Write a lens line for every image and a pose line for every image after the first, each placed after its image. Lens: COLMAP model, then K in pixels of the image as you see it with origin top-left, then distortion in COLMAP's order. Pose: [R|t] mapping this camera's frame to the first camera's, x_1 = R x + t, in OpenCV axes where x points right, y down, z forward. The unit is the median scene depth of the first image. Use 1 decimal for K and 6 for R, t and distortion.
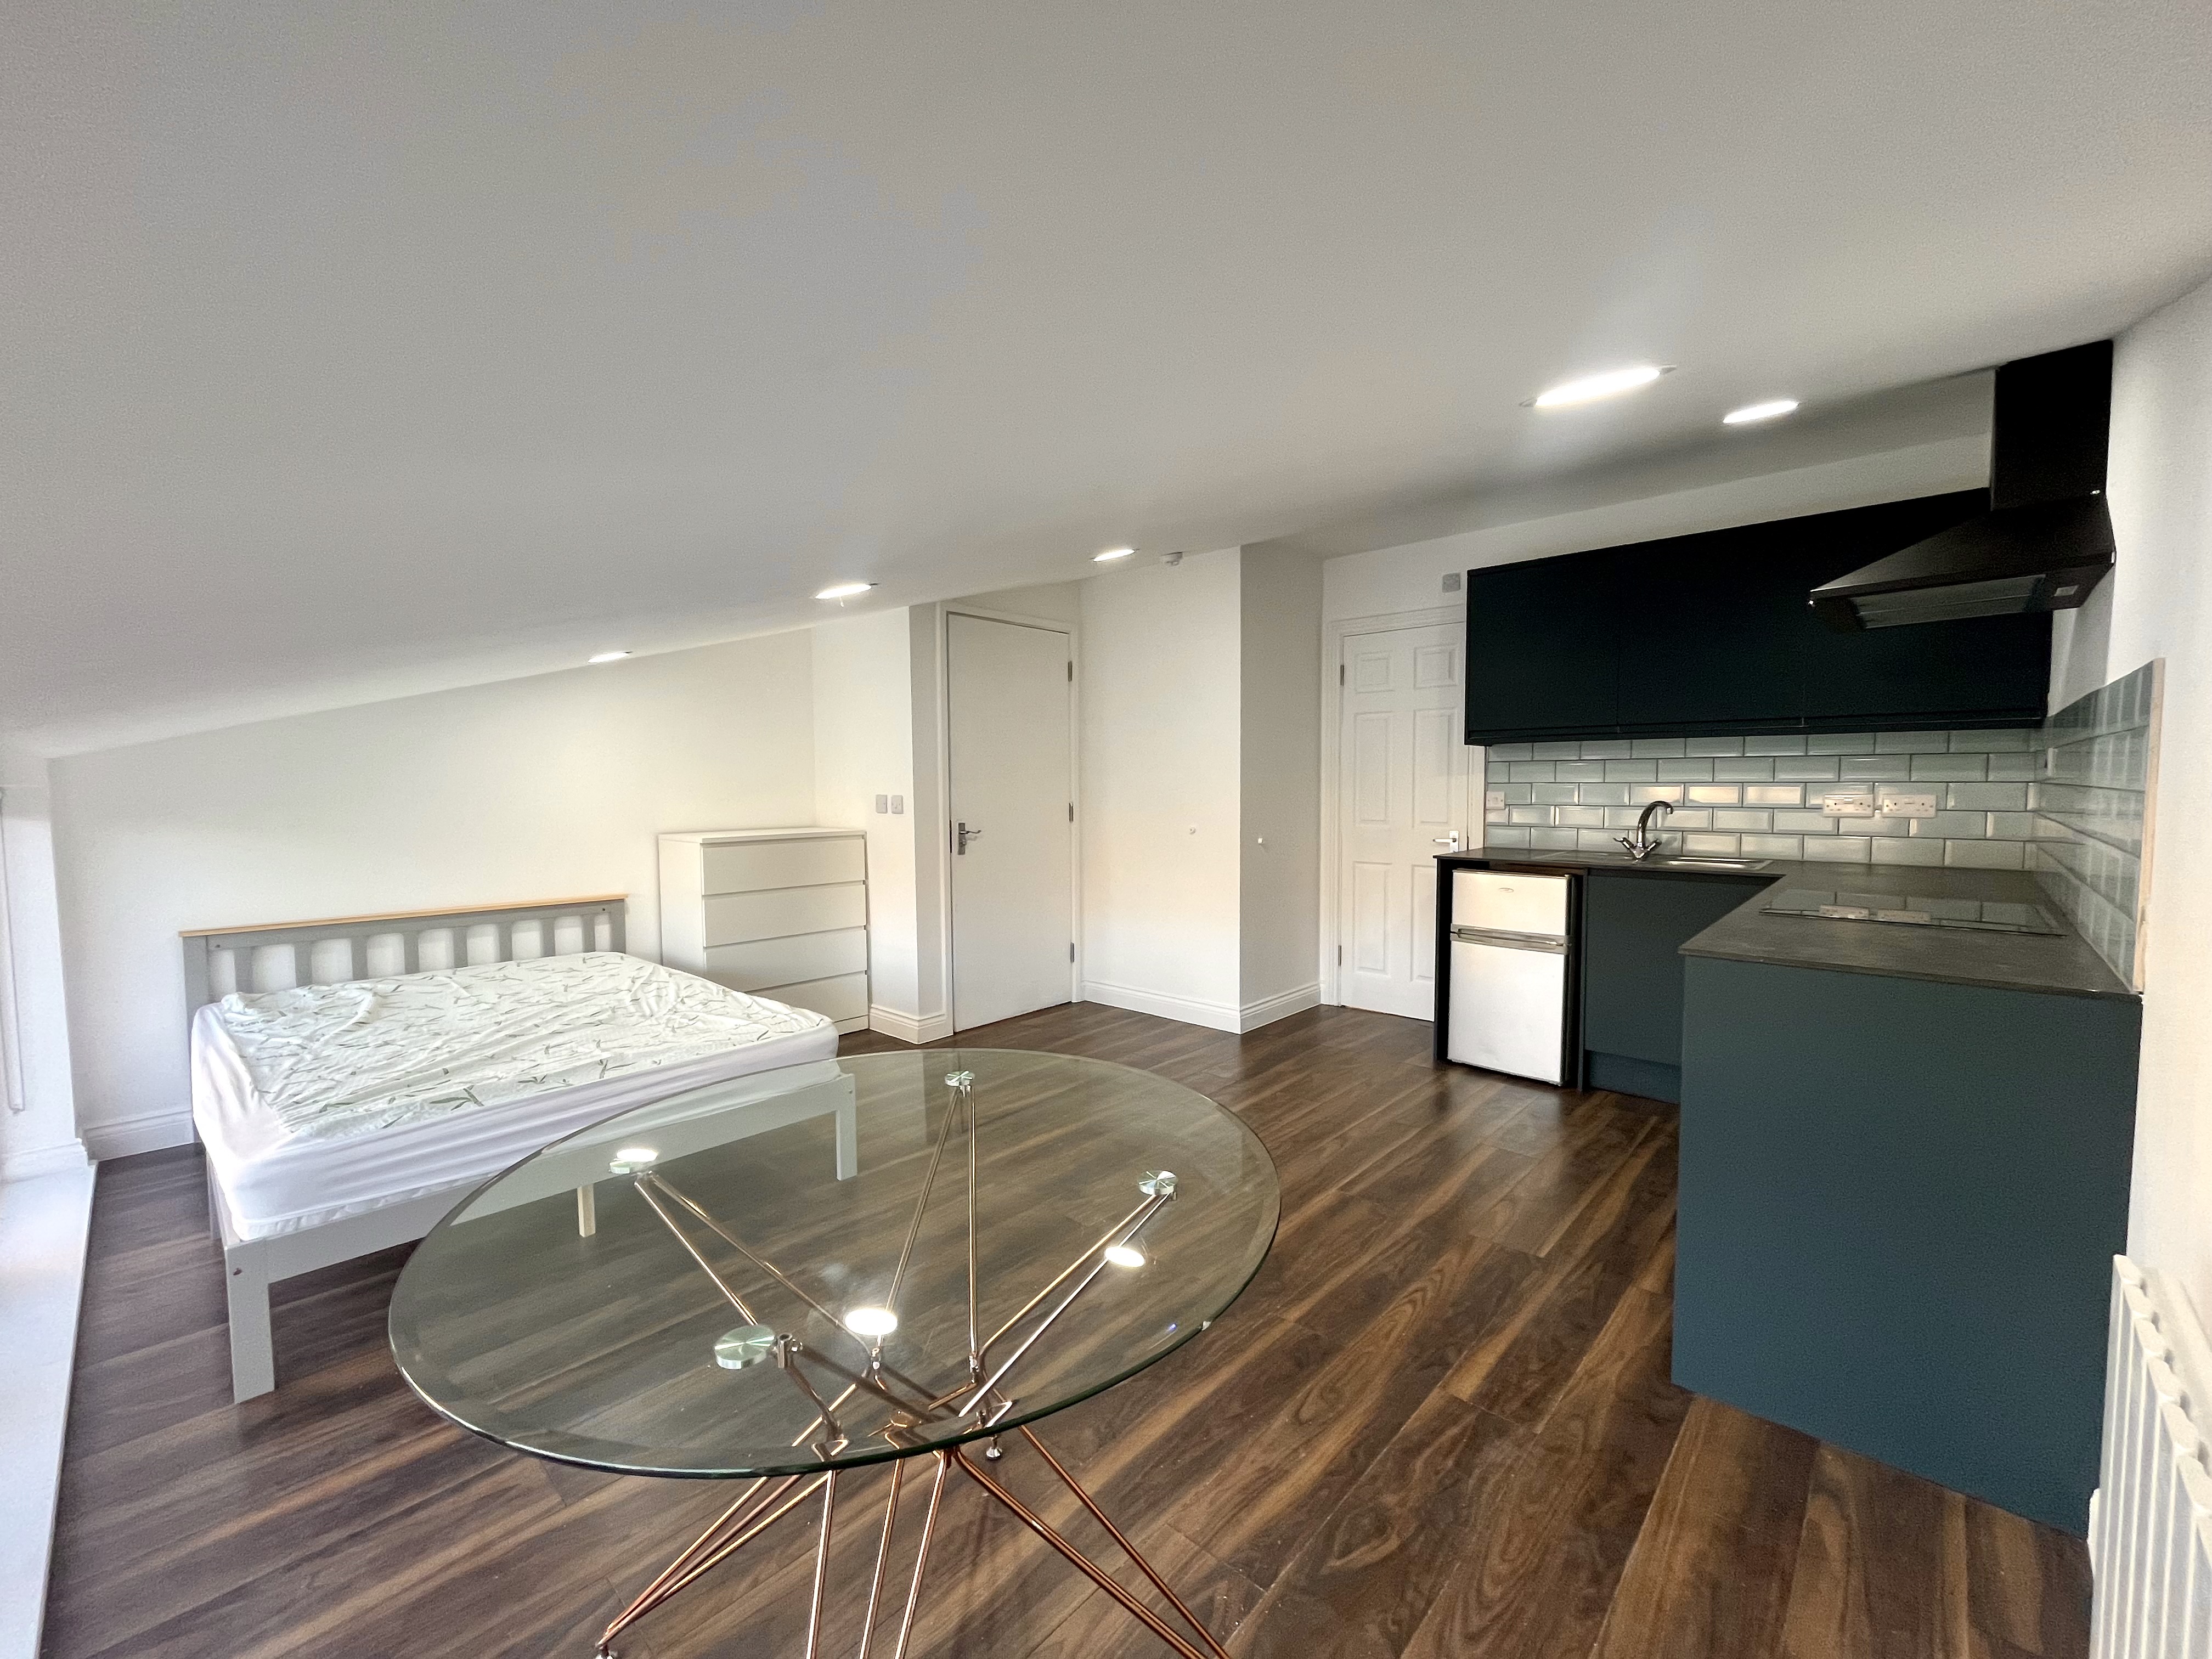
lens RADIAL K [[895.3, 0, 1106.0], [0, 895.3, 829.5], [0, 0, 1]] dist [-0.000061, -0.000004]
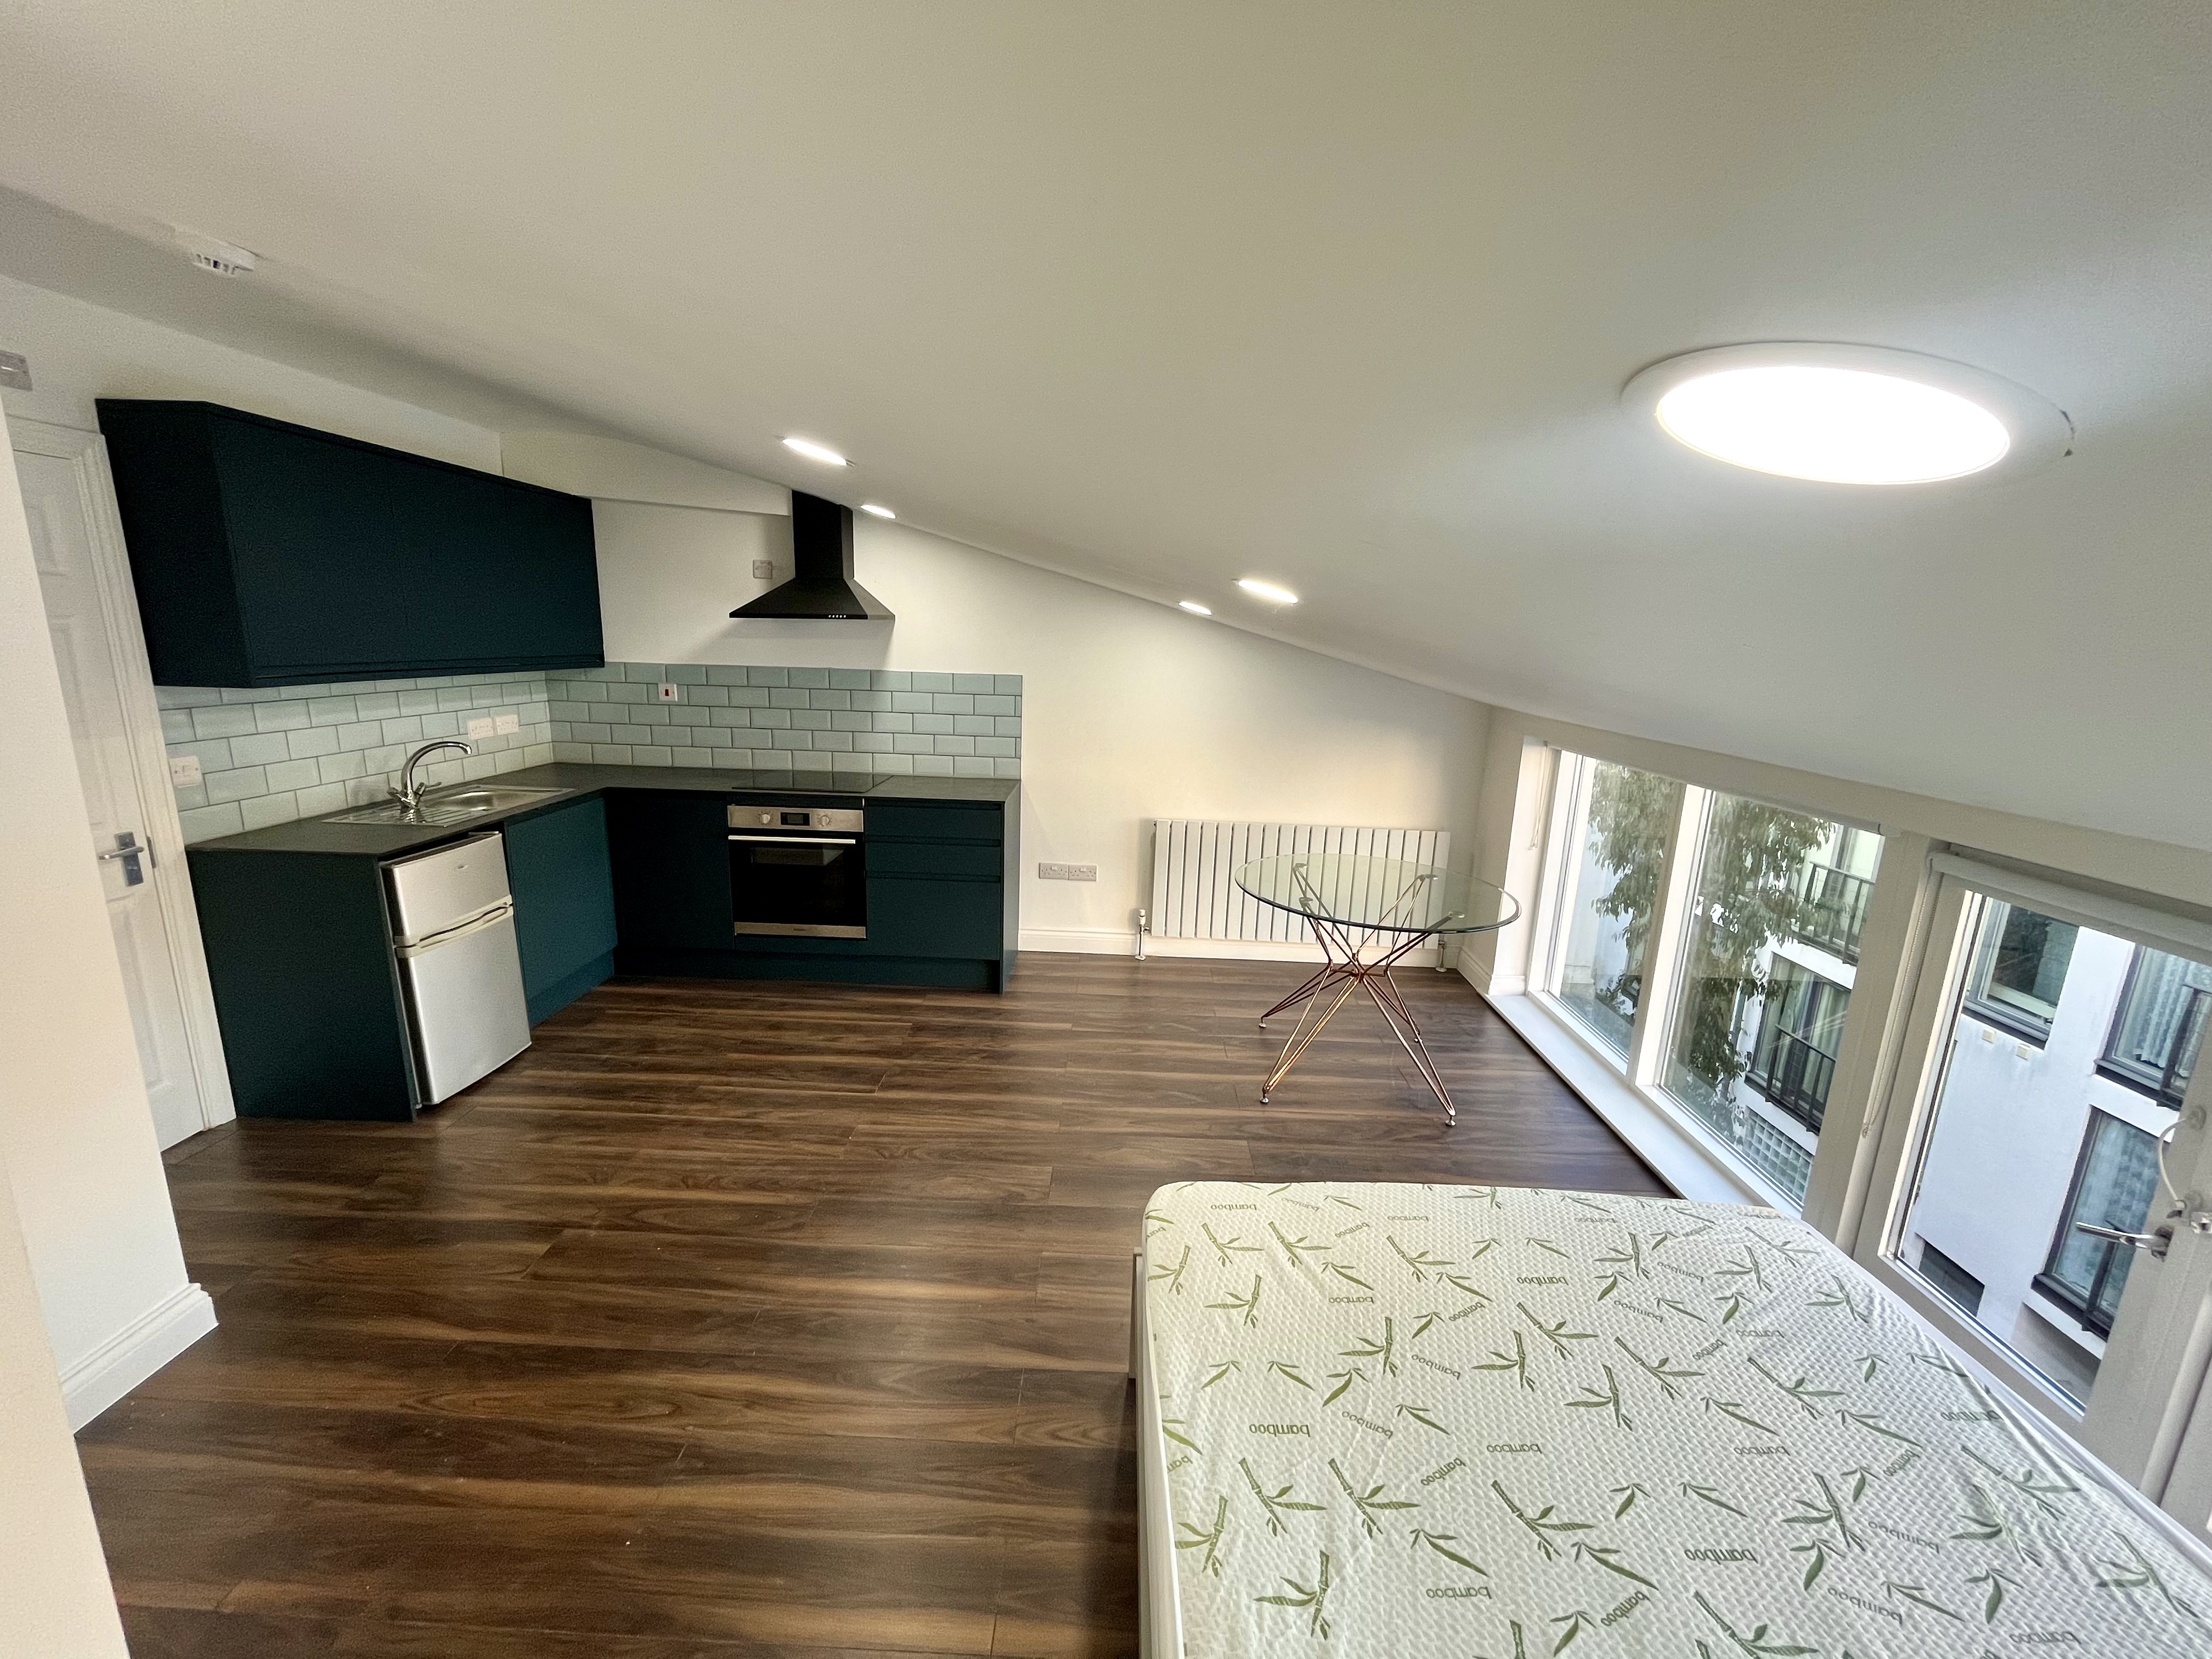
lens RADIAL K [[895.3, 0, 1106.0], [0, 895.3, 829.5], [0, 0, 1]] dist [-0.000061, -0.000004]
pose [[-0.652986, -0.171093, 0.737792, -0.643284], [0.017043, 0.970584, 0.240161, -0.180901], [-0.757178, 0.169396, -0.630861, 1.245465]]
